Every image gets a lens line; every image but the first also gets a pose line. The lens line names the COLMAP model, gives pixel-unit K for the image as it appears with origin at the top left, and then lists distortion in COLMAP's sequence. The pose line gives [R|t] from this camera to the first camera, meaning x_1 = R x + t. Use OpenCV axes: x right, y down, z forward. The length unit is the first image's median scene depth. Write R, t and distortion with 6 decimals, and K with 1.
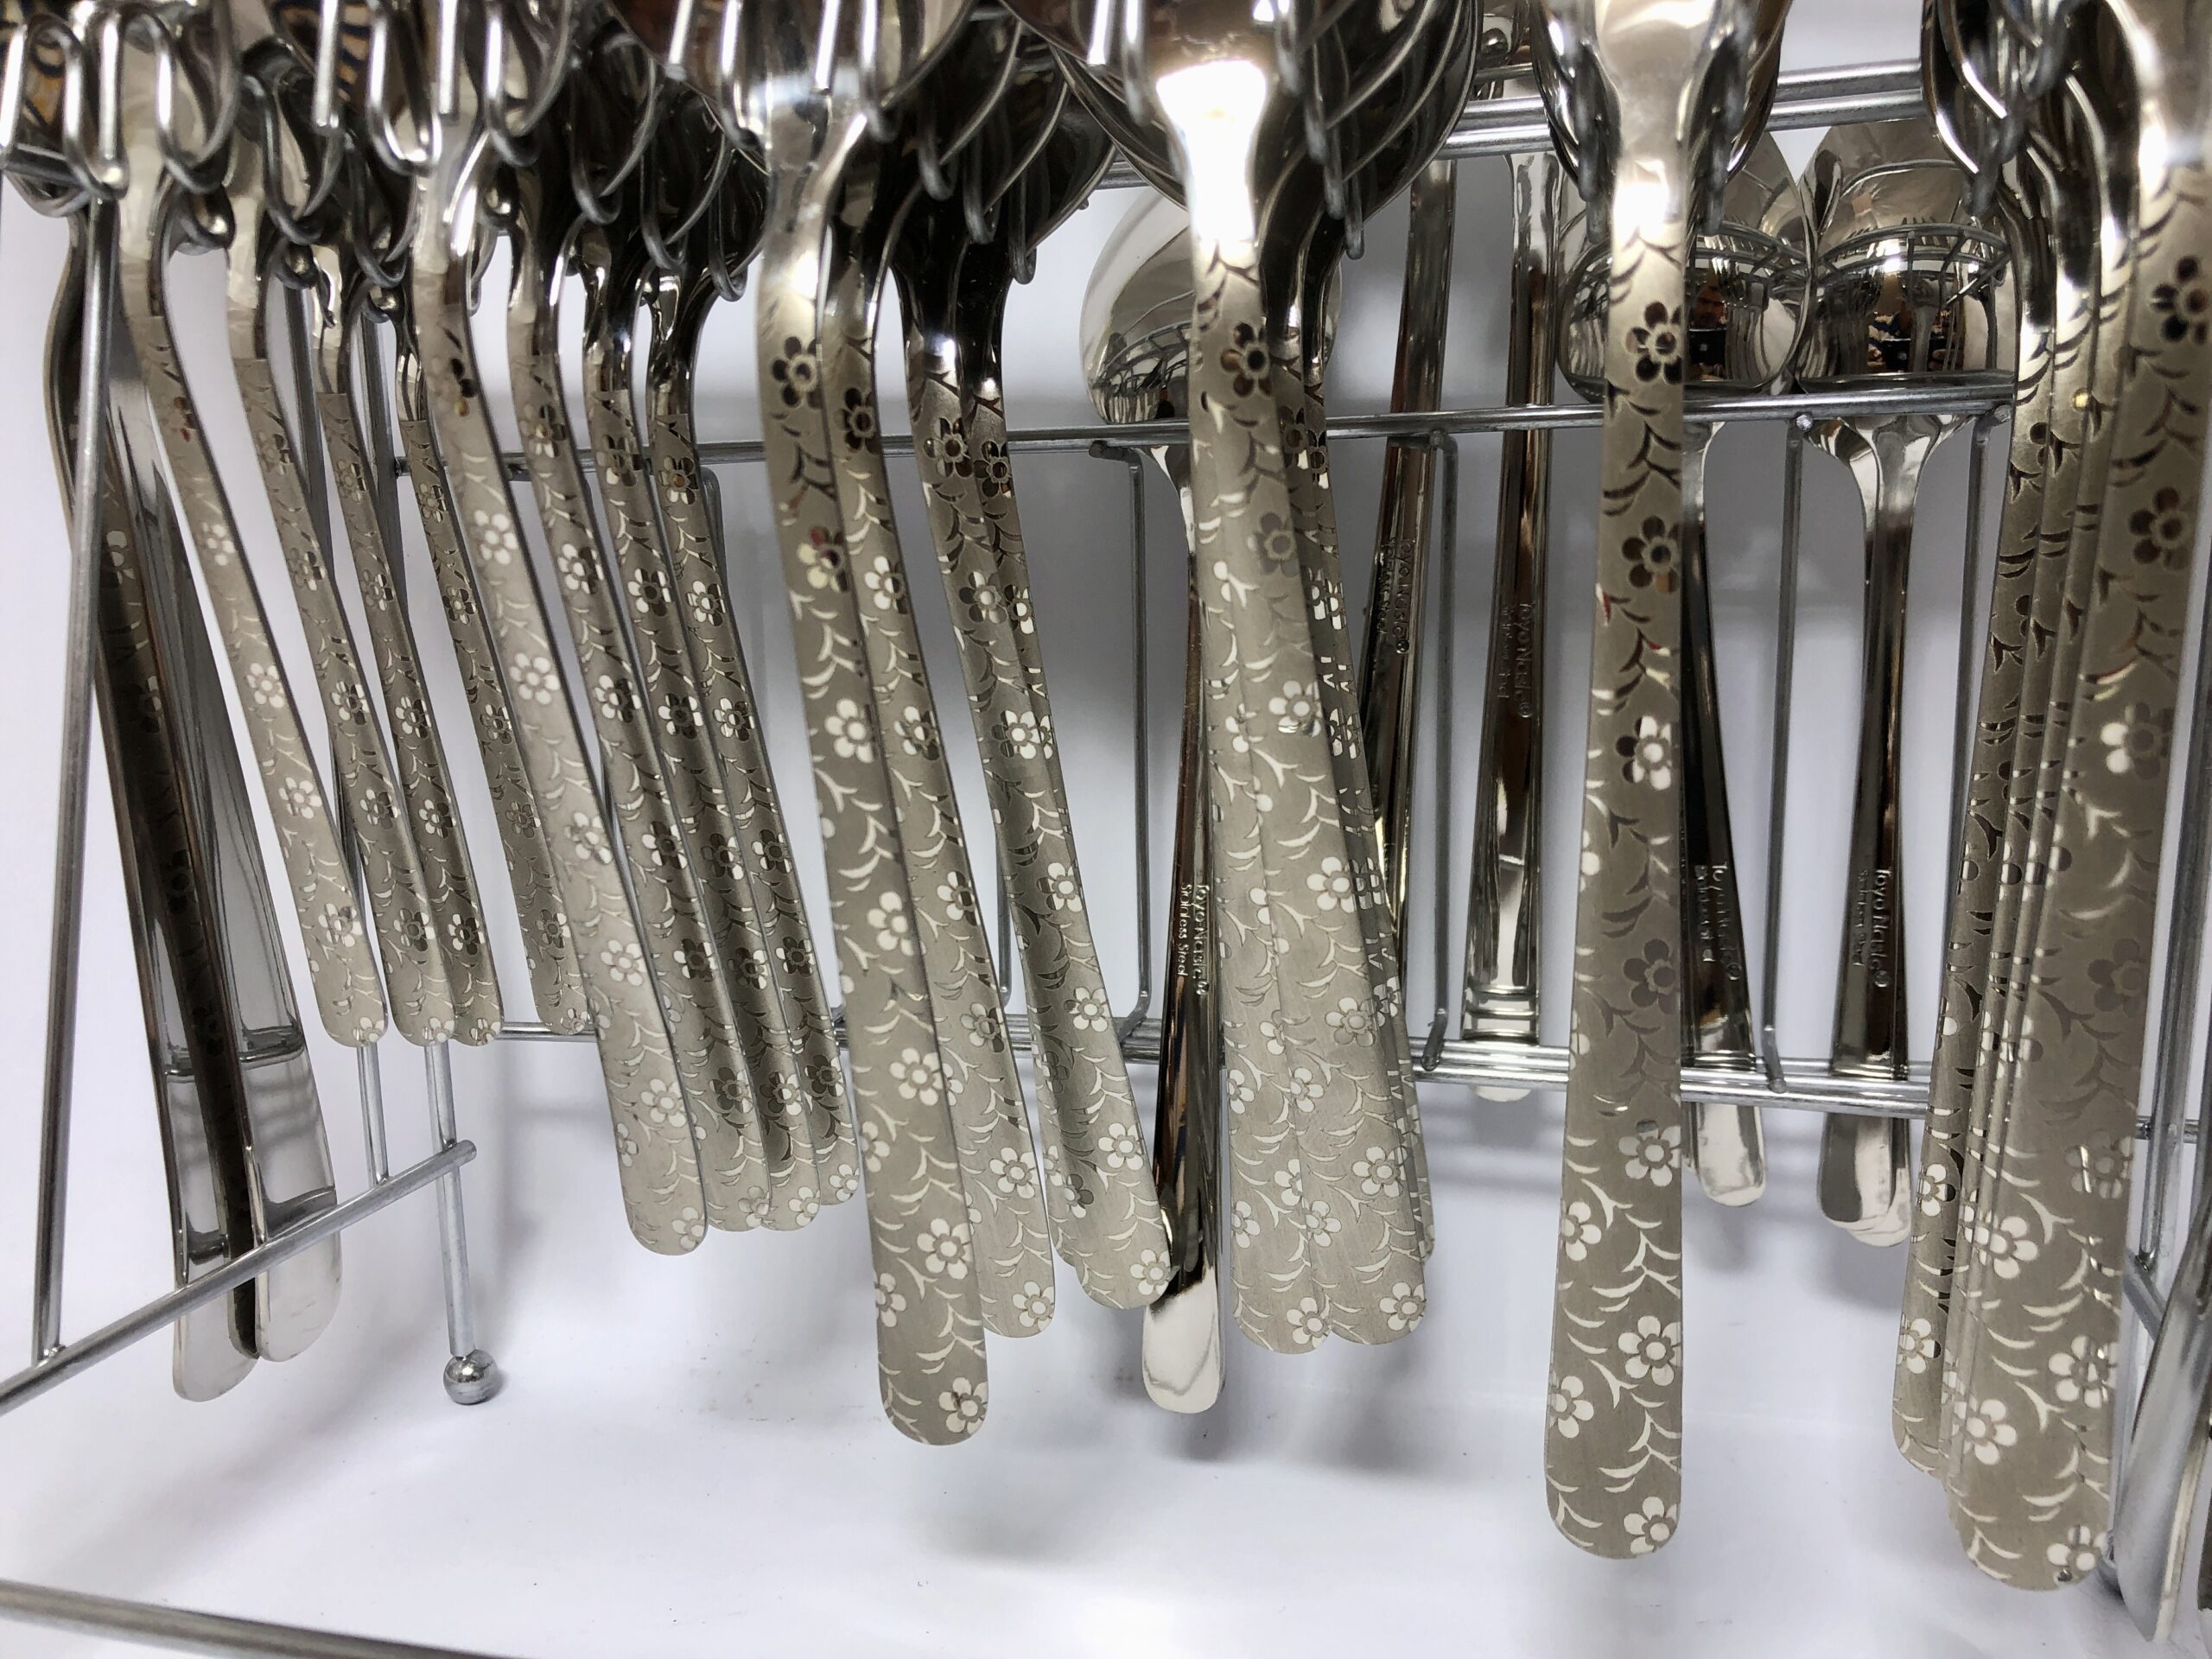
lens RADIAL K [[1796.6, 0, 1106.0], [0, 1796.6, 829.5], [0, 0, 1]] dist [-0.004364, -0.044425]
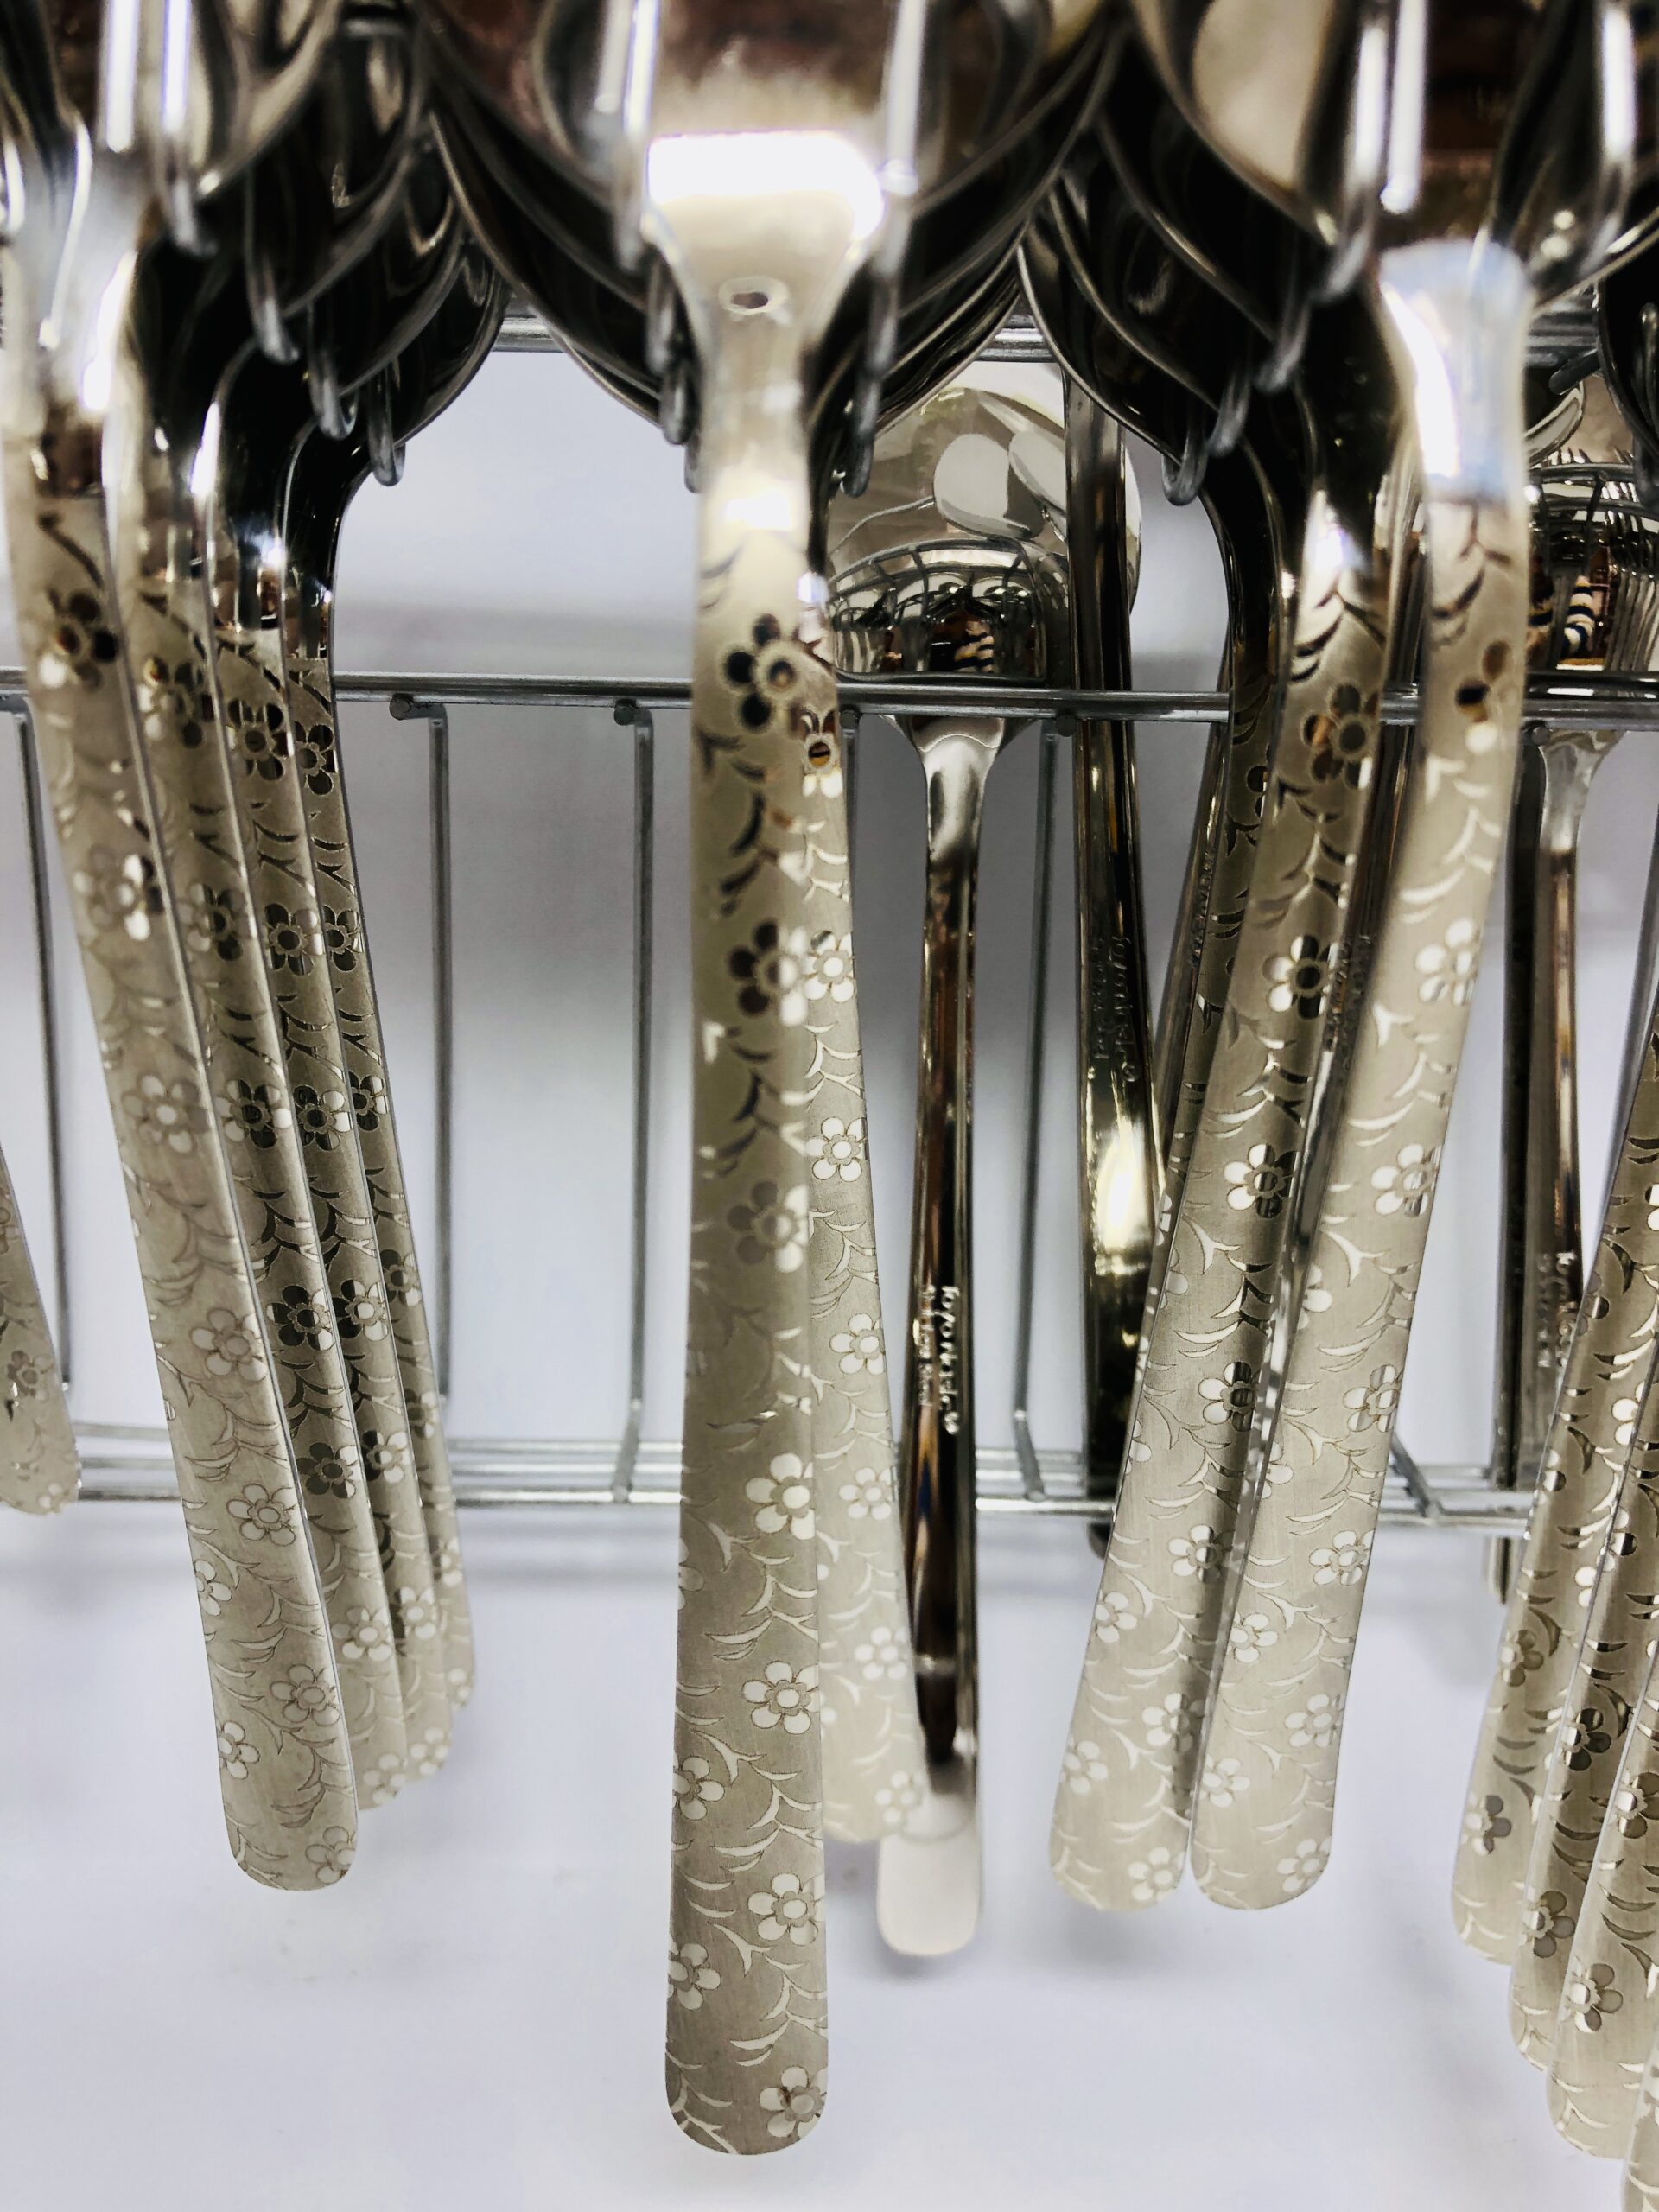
lens RADIAL K [[1796.6, 0, 765.3], [0, 1796.6, 1097.7], [0, 0, 1]] dist [-0.004364, -0.044425]
pose [[0.969272, -0.015557, 0.245500, -0.255912], [-0.000732, 0.997811, 0.066119, -0.123011], [-0.245991, -0.064267, 0.967139, 0.338036]]
